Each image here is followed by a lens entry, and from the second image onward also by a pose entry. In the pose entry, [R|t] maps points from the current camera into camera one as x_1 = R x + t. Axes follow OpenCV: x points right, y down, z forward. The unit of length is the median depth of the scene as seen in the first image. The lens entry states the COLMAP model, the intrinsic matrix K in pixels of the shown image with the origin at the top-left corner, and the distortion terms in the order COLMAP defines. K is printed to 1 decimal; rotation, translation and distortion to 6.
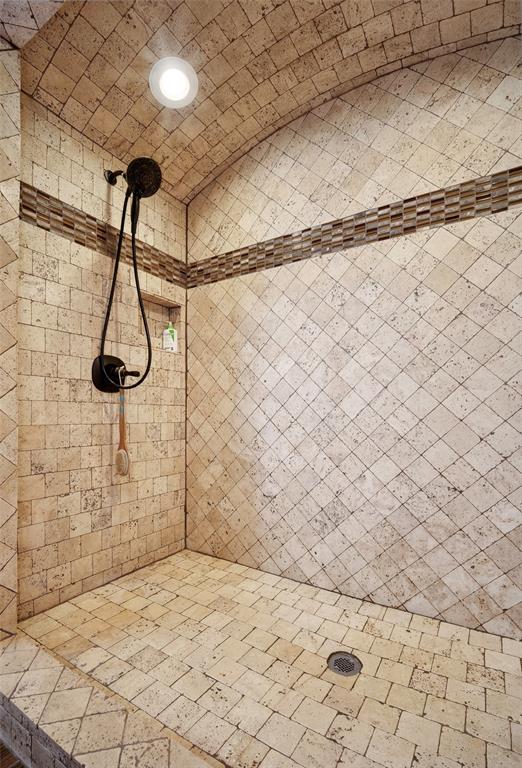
lens RADIAL K [[352.1, 0, 283.8], [0, 352.1, 415.6], [0, 0, 1]] dist [-0.001708, 0.000542]
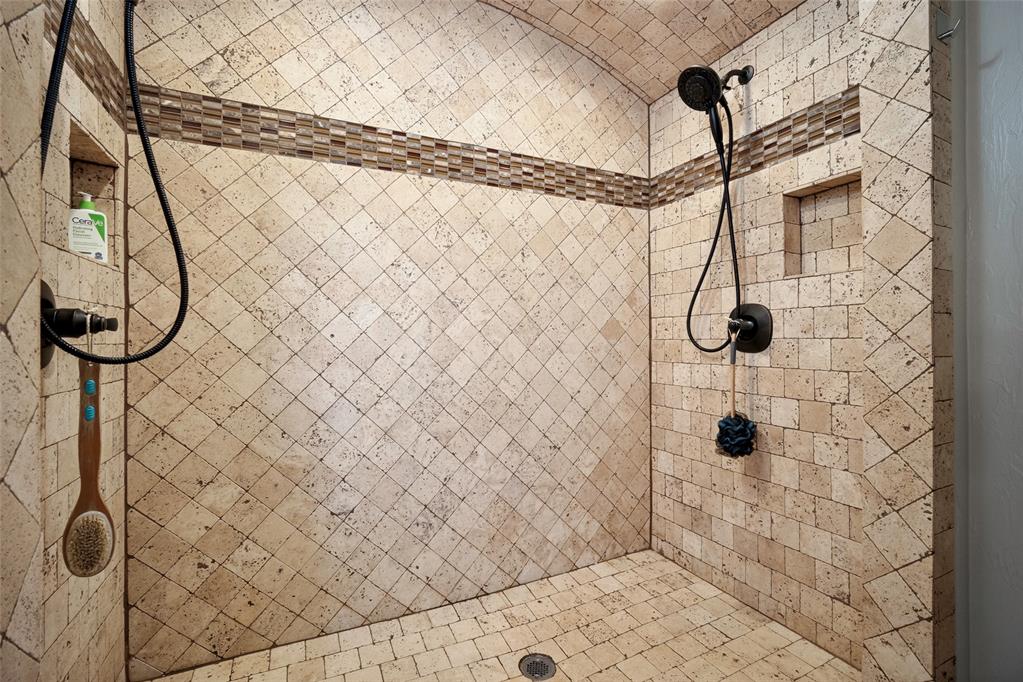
lens RADIAL K [[444.9, 0, 507.3], [0, 444.9, 339.6], [0, 0, 1]] dist [-0.003015, -0.000359]
pose [[0.568425, 0.000300, 0.822735, -0.593540], [0.008113, 0.999949, -0.005970, -0.091481], [-0.822695, 0.010068, 0.568394, 0.302781]]
